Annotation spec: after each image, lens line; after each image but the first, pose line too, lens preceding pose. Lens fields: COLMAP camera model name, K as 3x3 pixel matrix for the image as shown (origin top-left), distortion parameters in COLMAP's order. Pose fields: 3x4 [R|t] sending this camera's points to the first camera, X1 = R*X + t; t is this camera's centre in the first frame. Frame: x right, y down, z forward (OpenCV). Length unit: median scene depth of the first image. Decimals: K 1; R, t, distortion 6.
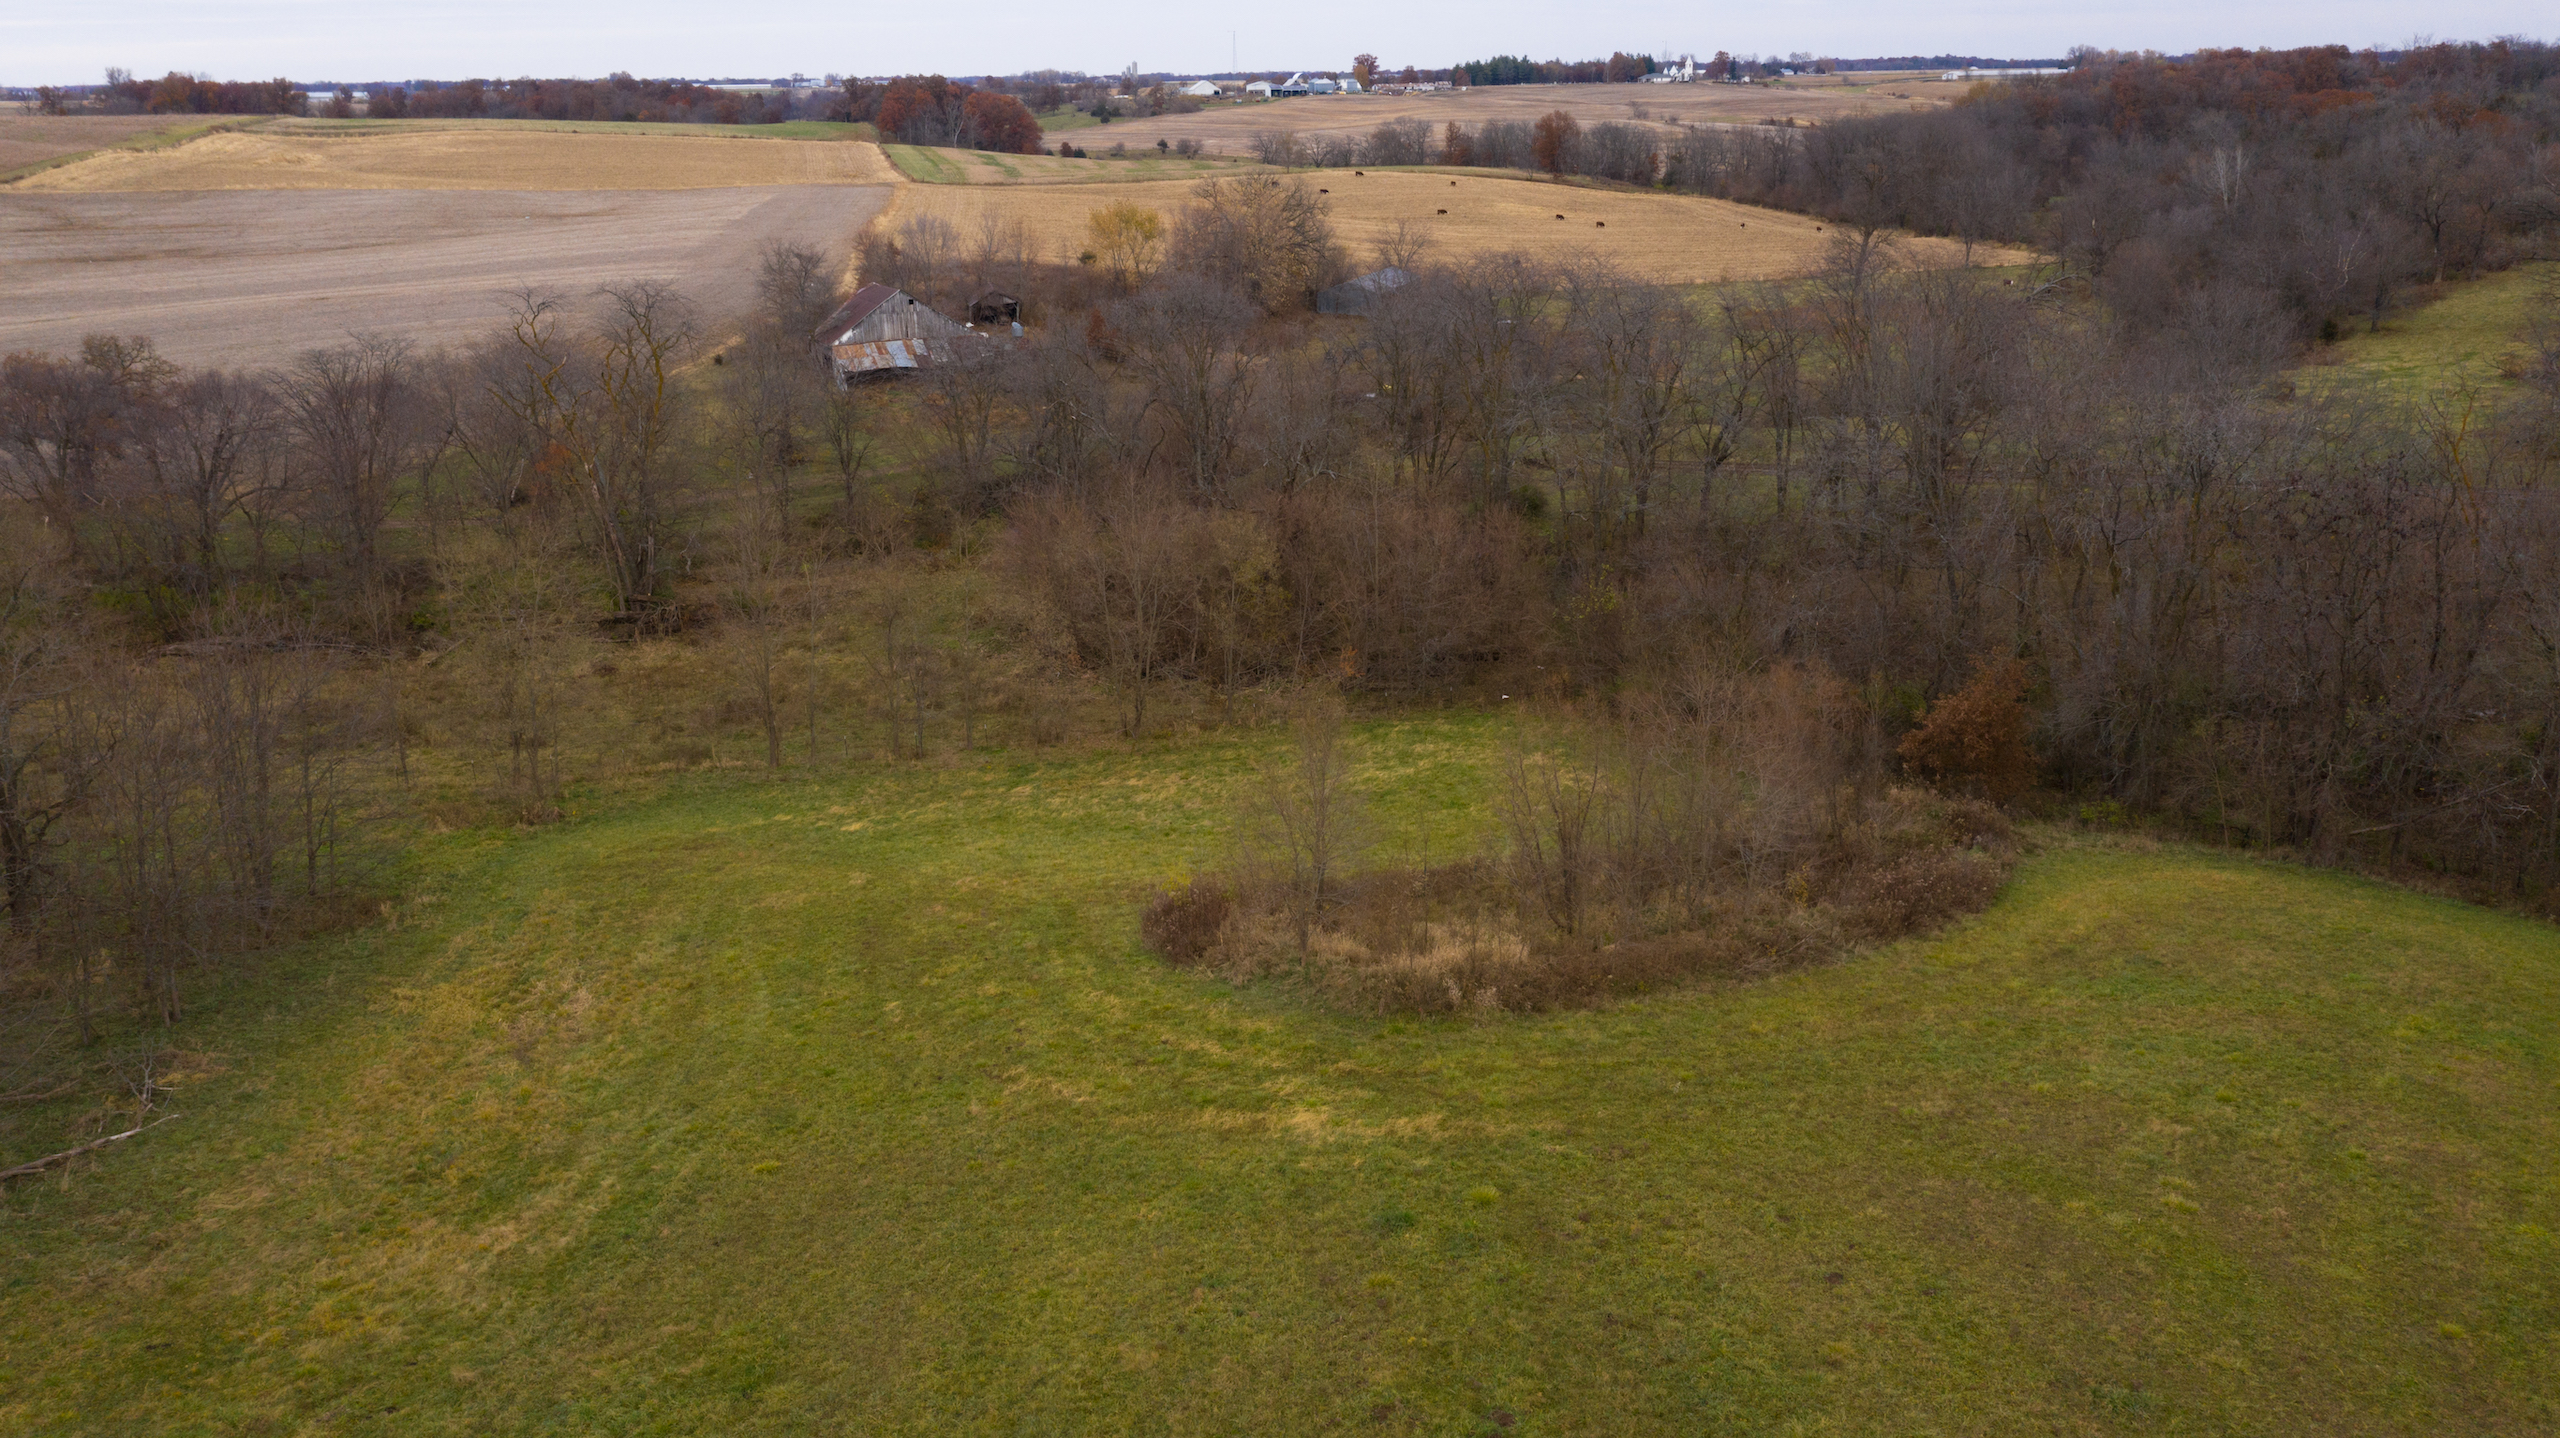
lens RADIAL K [[2044.6, 0, 1283.0], [0, 2044.6, 722.5], [0, 0, 1]] dist [-0.003147, 0.010513]
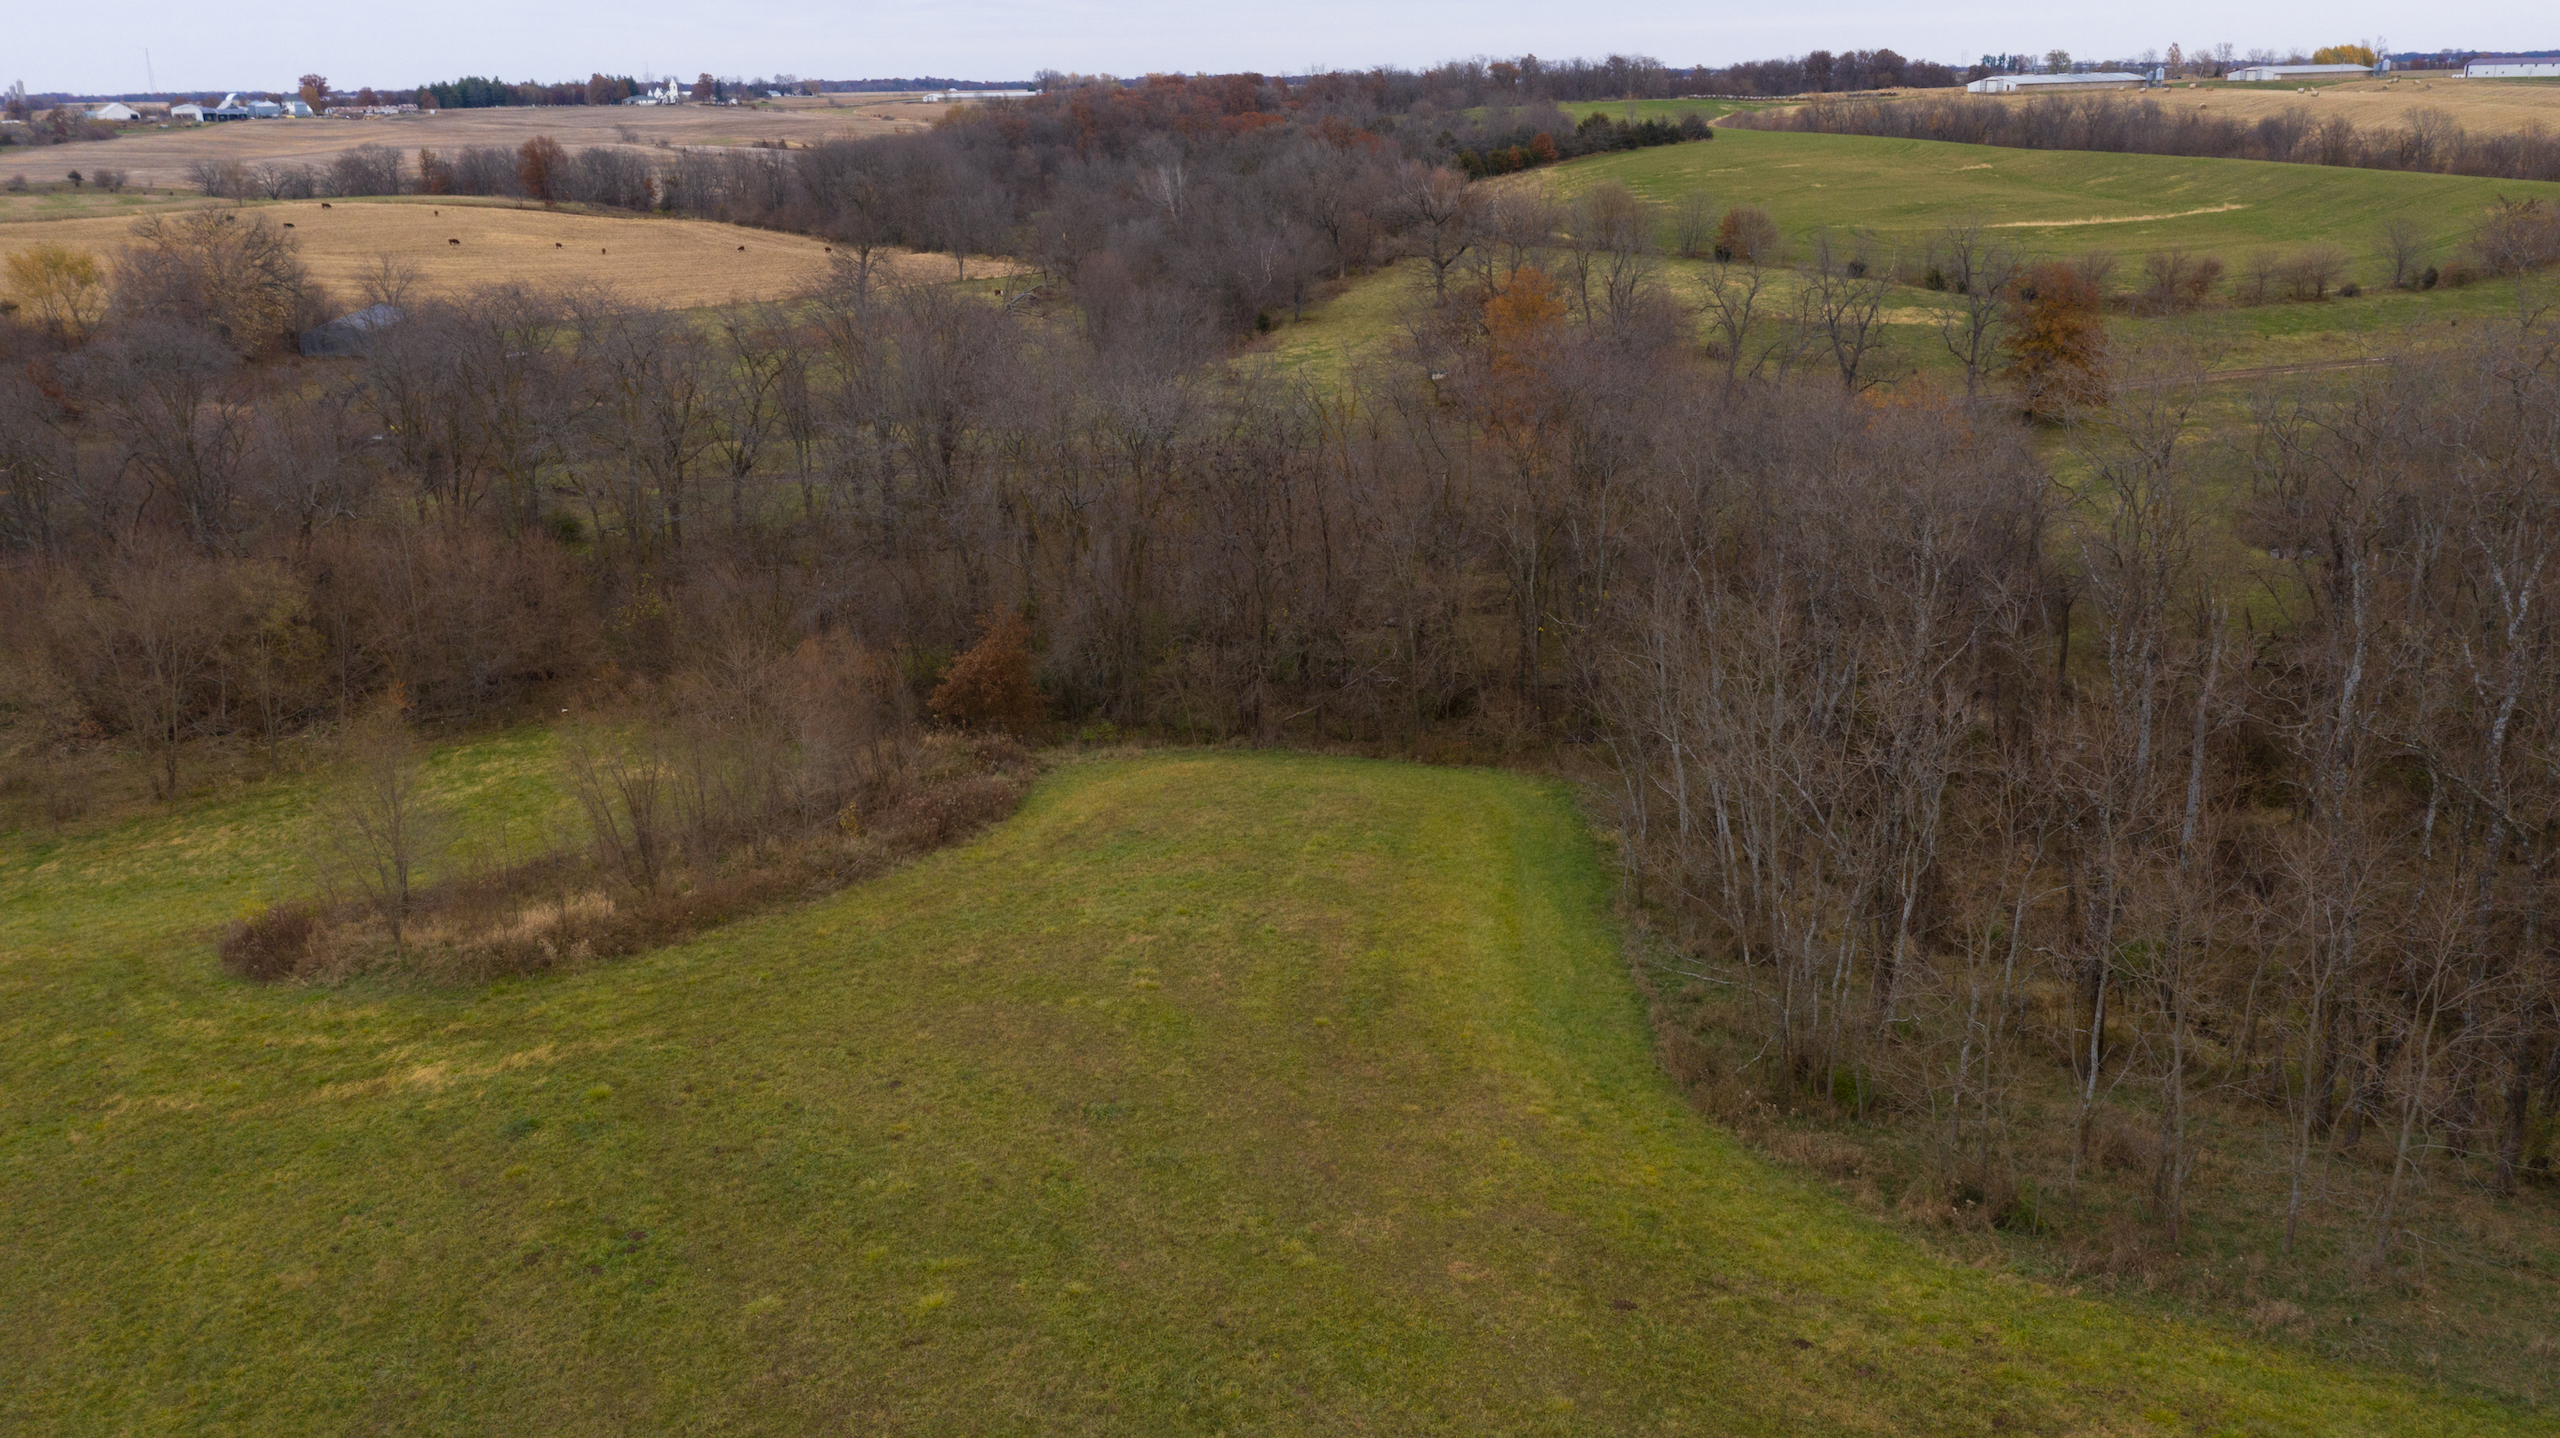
lens RADIAL K [[2044.6, 0, 1285.4], [0, 2044.6, 717.1], [0, 0, 1]] dist [-0.003147, 0.010513]
pose [[0.893846, -0.131179, 0.428755, -0.012144], [0.136138, 0.990503, 0.019233, 0.025409], [-0.427207, 0.041179, 0.903216, -0.117518]]
